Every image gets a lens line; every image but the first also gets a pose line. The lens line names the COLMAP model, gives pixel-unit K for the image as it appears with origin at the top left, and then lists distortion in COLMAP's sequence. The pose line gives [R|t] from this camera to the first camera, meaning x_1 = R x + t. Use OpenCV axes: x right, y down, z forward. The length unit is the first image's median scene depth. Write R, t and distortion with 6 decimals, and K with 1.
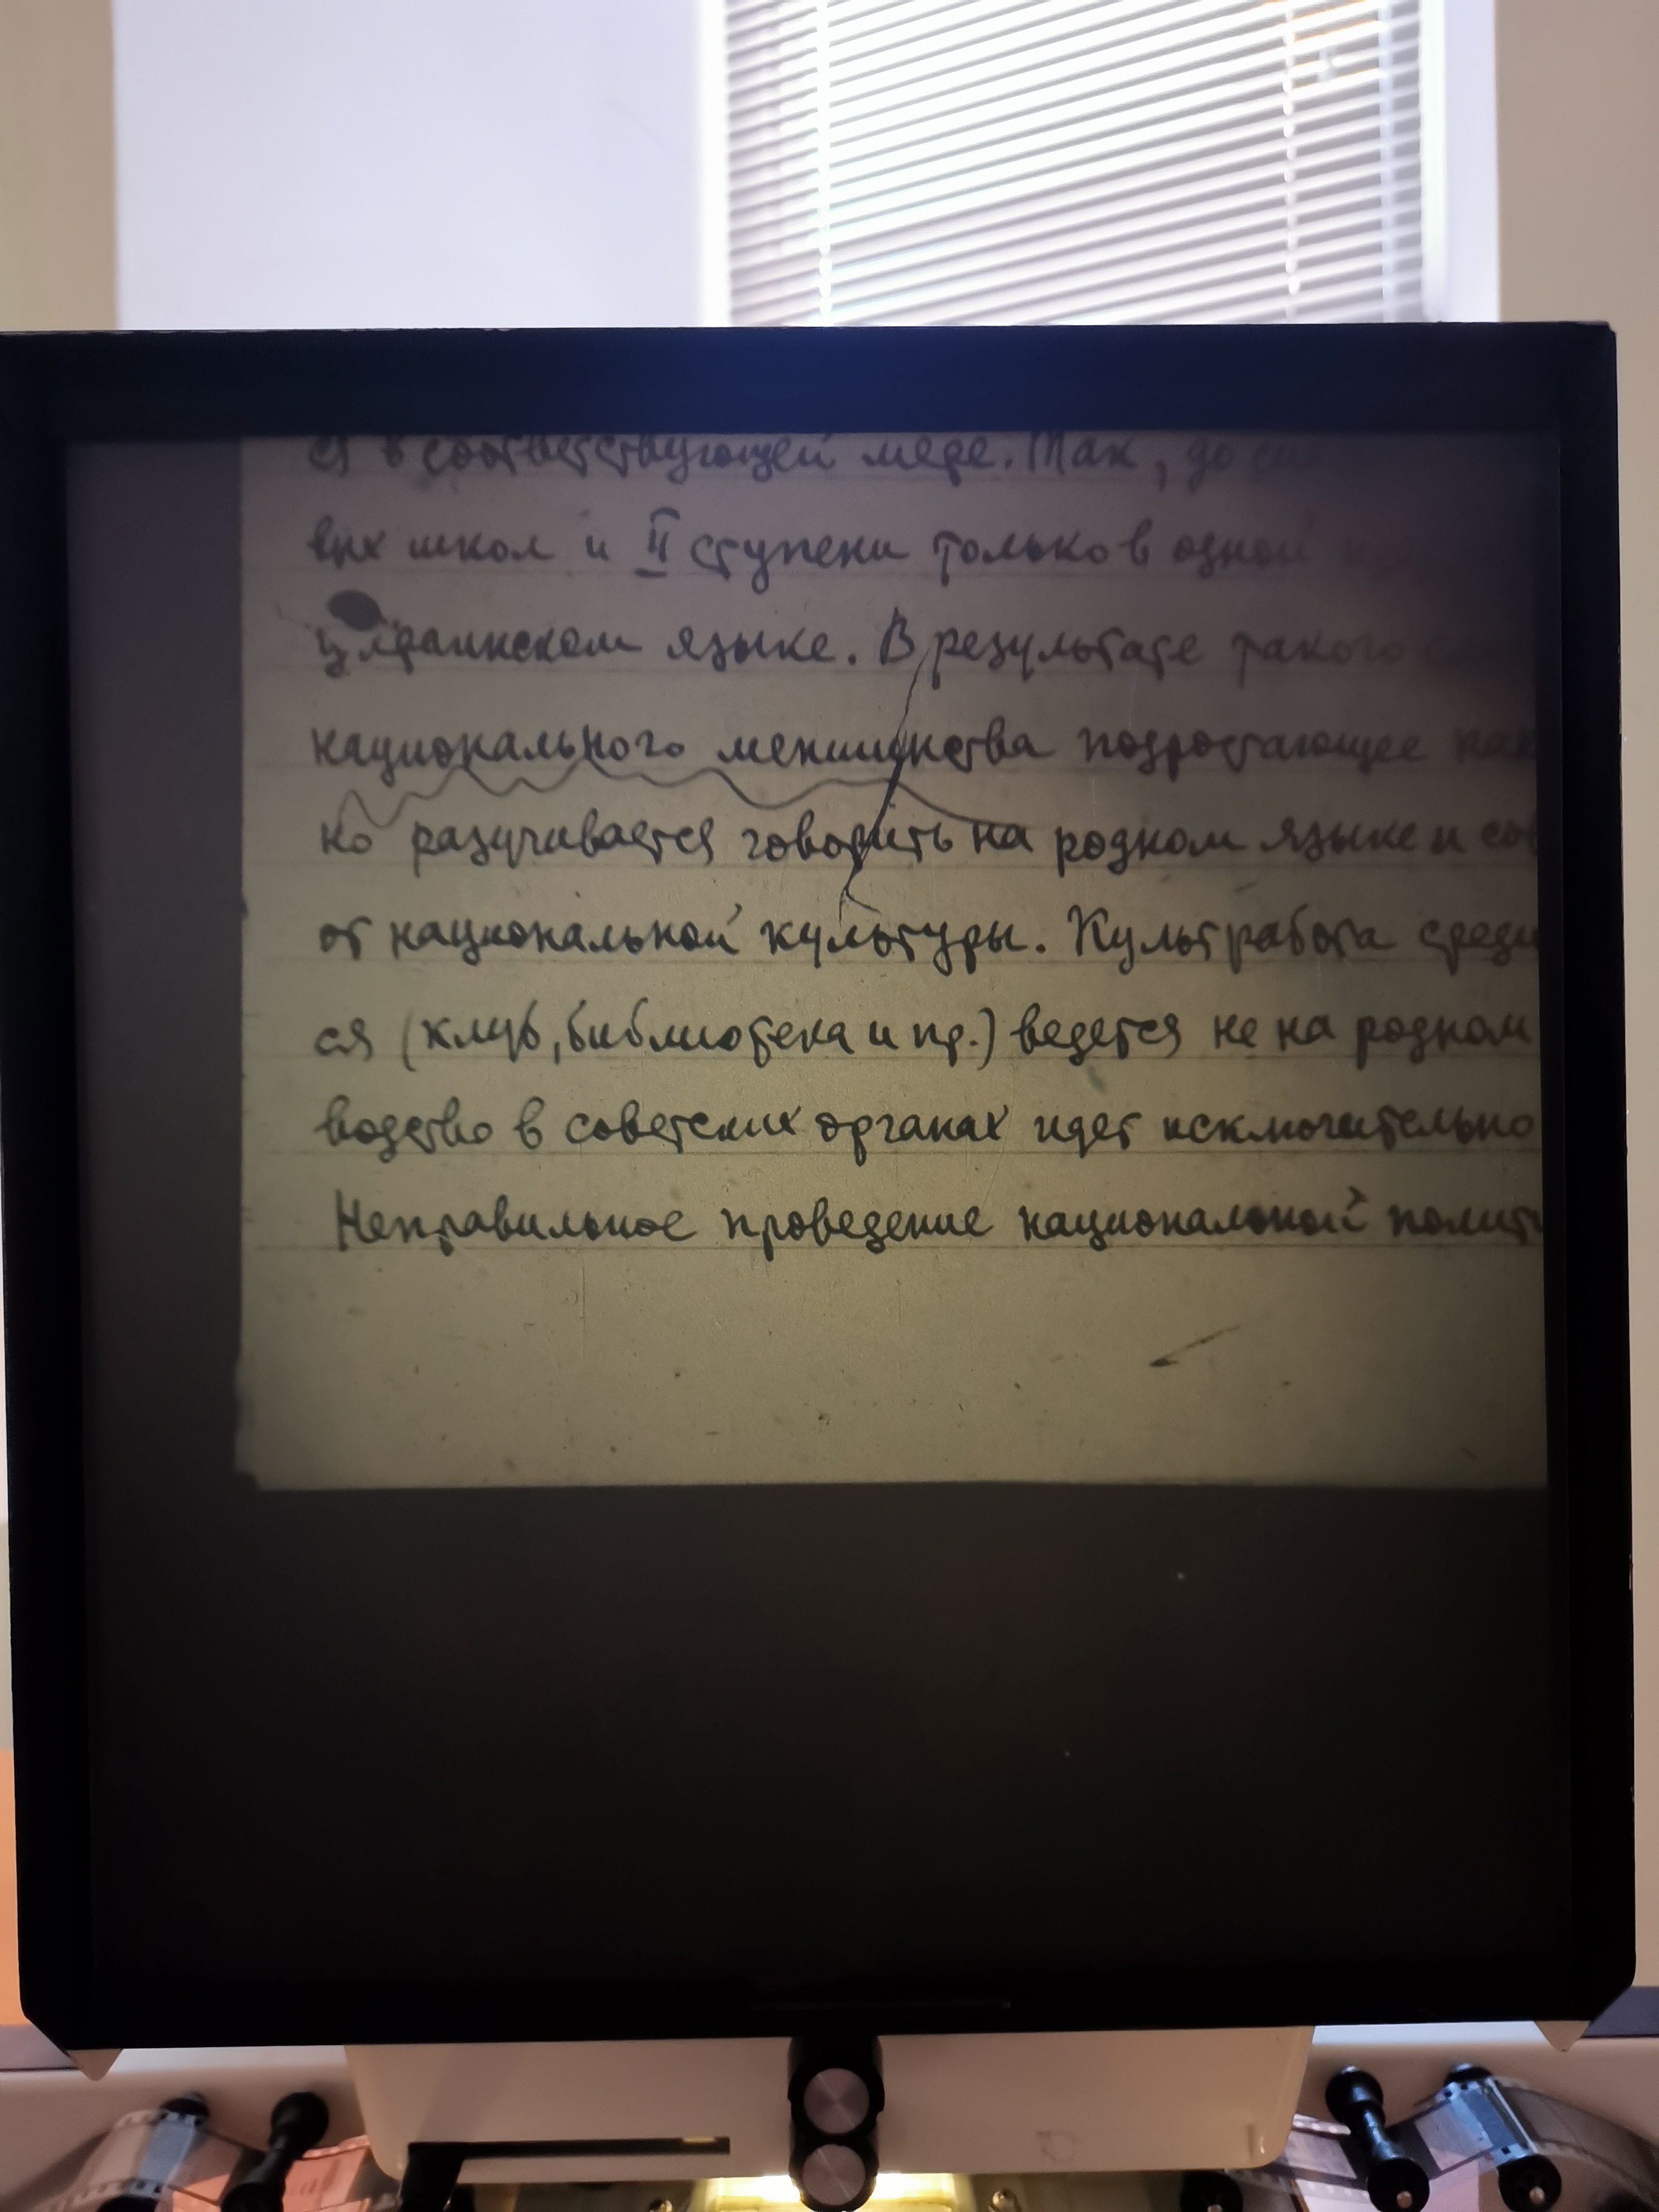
lens RADIAL K [[1708.9, 0, 816.4], [0, 1708.9, 1121.3], [0, 0, 1]] dist [0.051003, -0.038581]
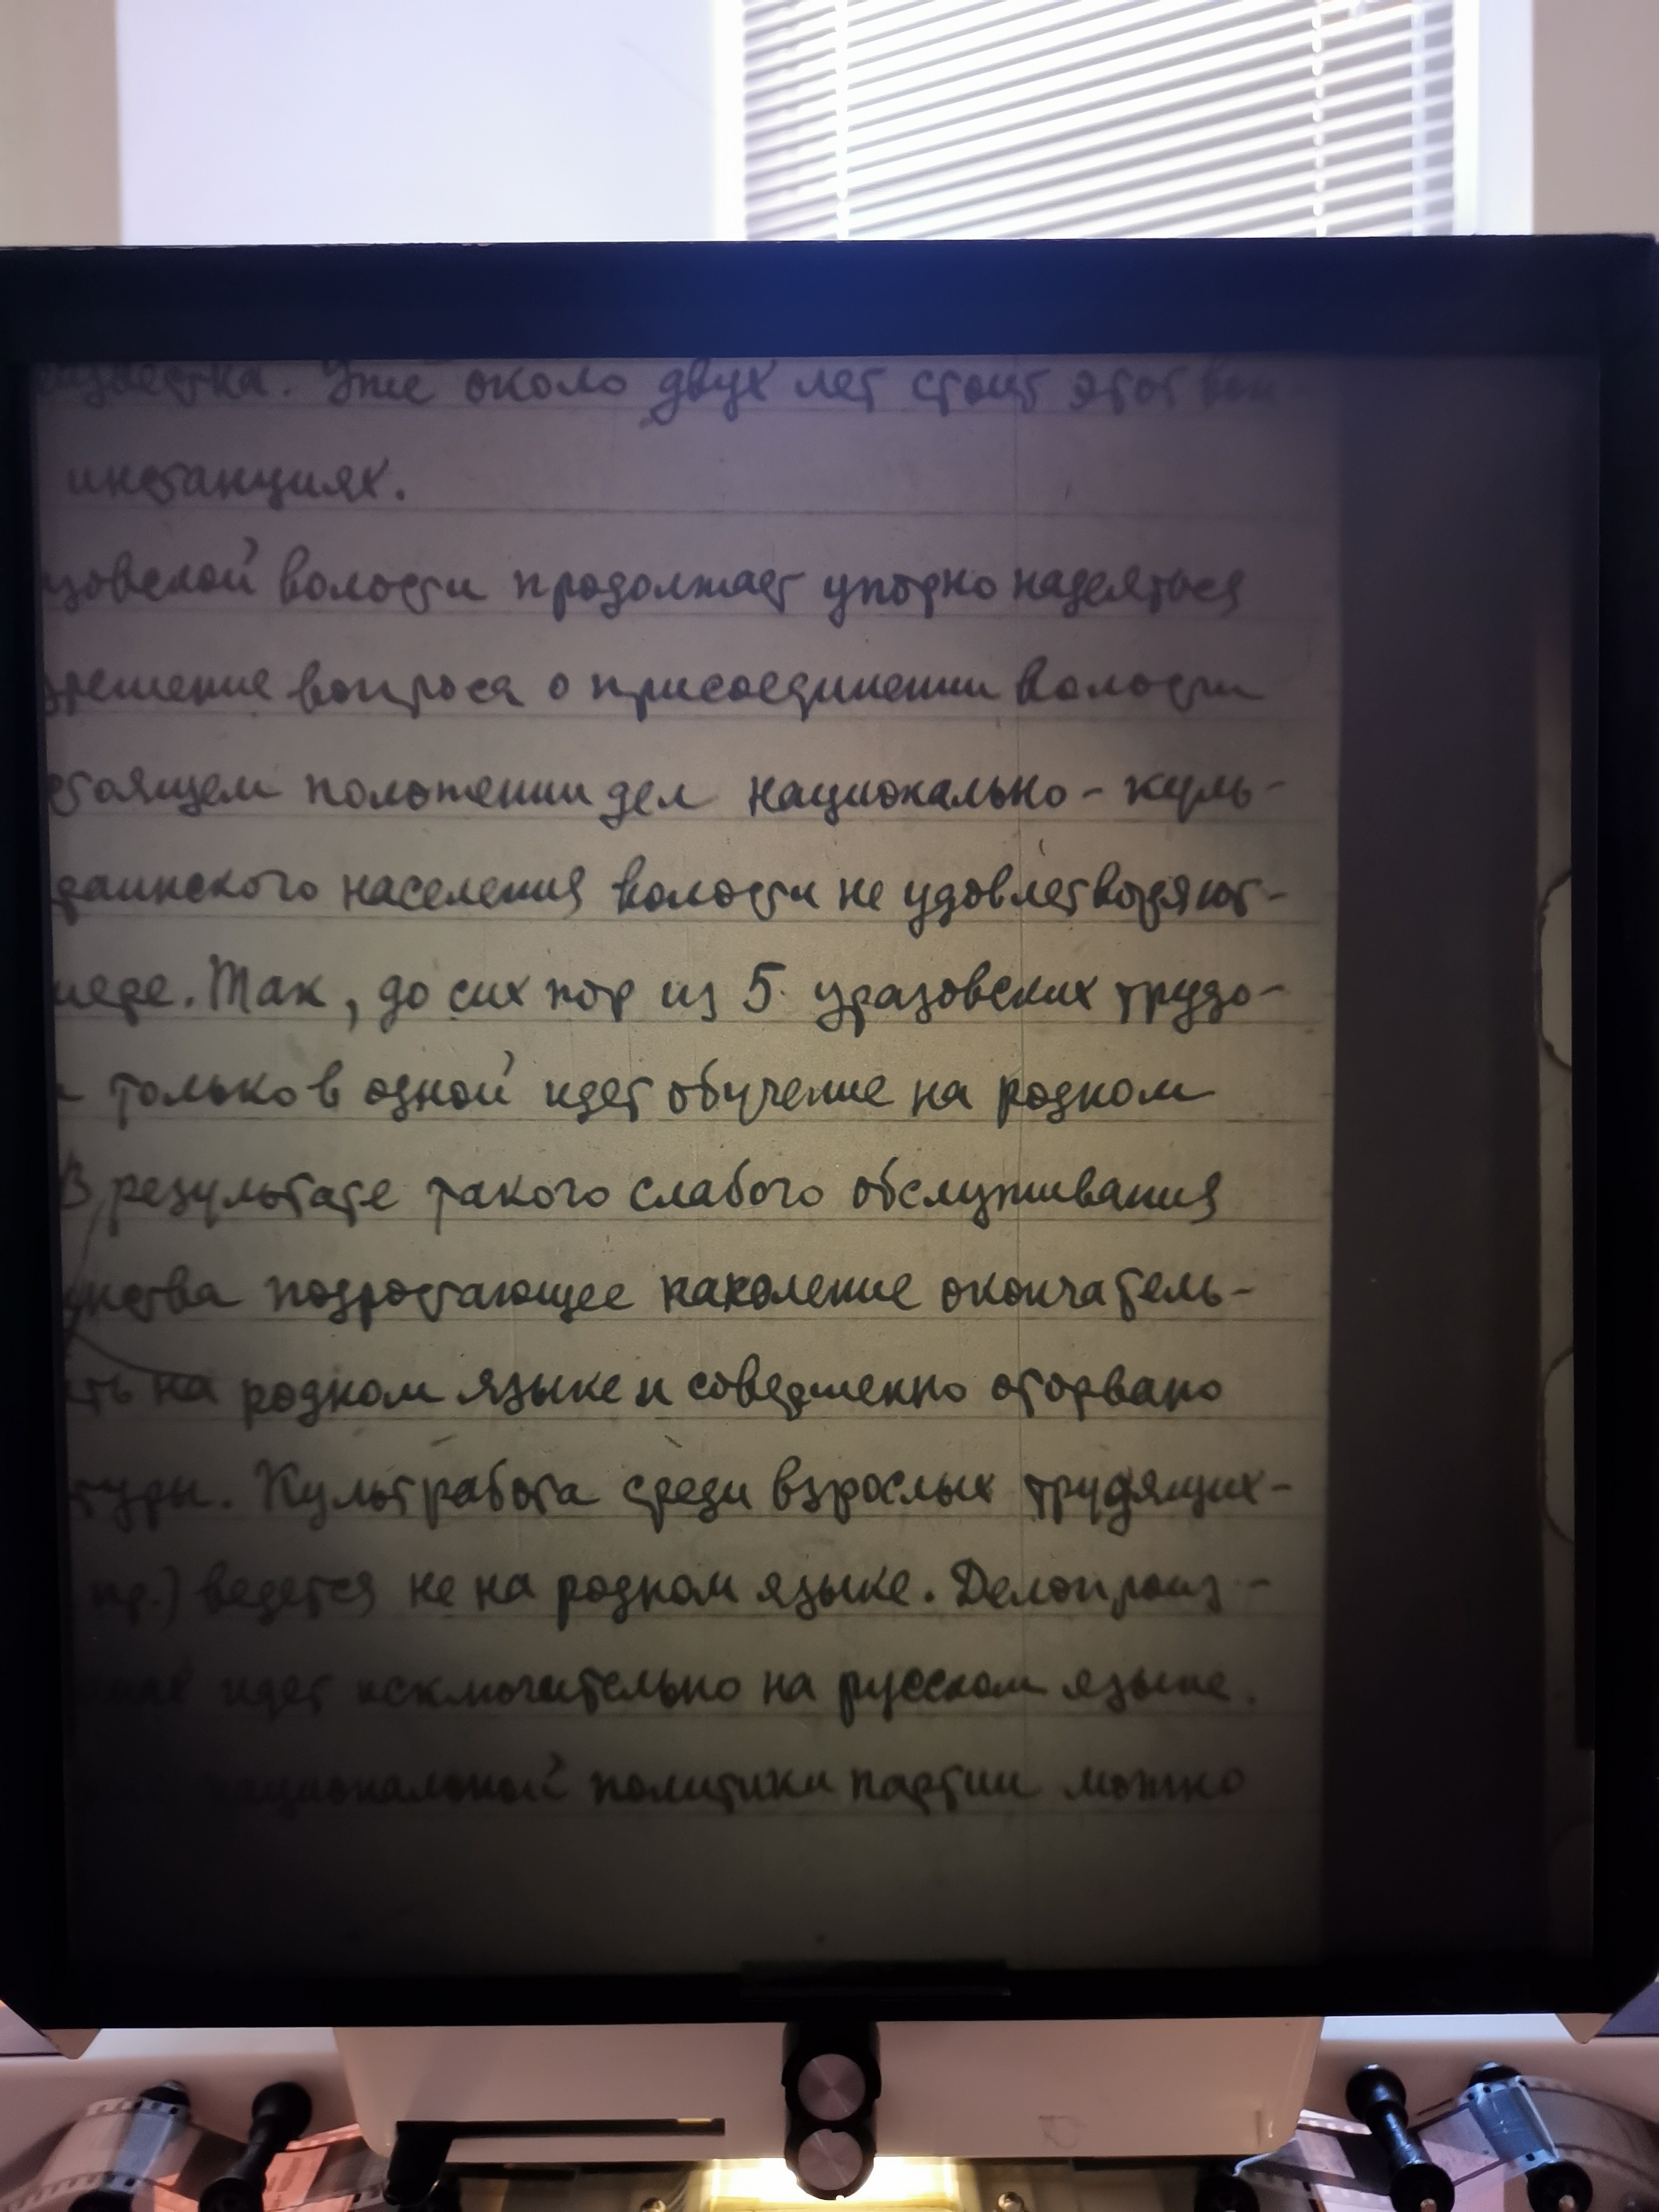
lens RADIAL K [[1708.9, 0, 821.2], [0, 1708.9, 1119.5], [0, 0, 1]] dist [0.051003, -0.038581]
pose [[0.999707, 0.006268, -0.023384, 0.484183], [-0.005830, 0.999808, 0.018726, -0.335815], [0.023497, -0.018584, 0.999551, 0.048281]]
